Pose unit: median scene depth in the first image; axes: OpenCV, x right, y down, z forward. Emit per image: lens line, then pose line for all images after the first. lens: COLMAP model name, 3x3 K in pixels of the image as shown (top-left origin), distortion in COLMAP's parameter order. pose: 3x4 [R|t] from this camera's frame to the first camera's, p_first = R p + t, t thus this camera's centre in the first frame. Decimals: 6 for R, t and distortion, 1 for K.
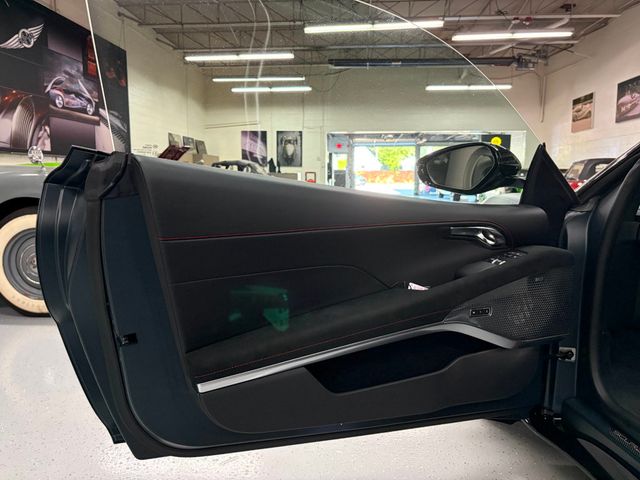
lens RADIAL K [[482.9, 0, 320.0], [0, 482.9, 240.0], [0, 0, 1]] dist [0.001930, 0.003317]
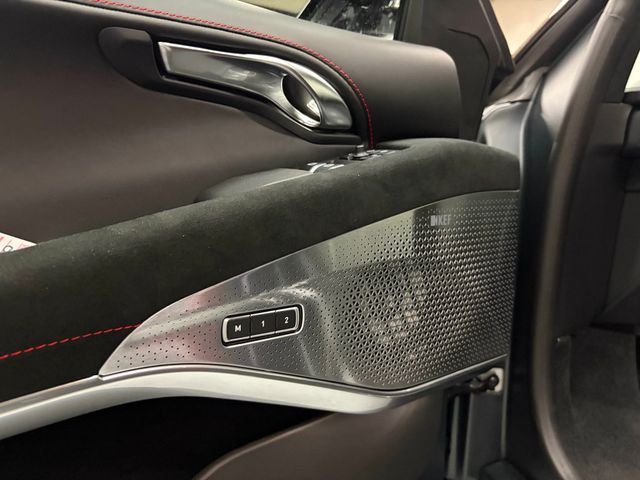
lens RADIAL K [[489.9, 0, 320.0], [0, 489.9, 240.0], [0, 0, 1]] dist [0.009346, -0.008717]
pose [[0.978574, -0.027889, 0.203997, 0.257207], [0.022800, 0.999368, 0.027259, 0.074112], [-0.204628, -0.022024, 0.978592, 0.583144]]
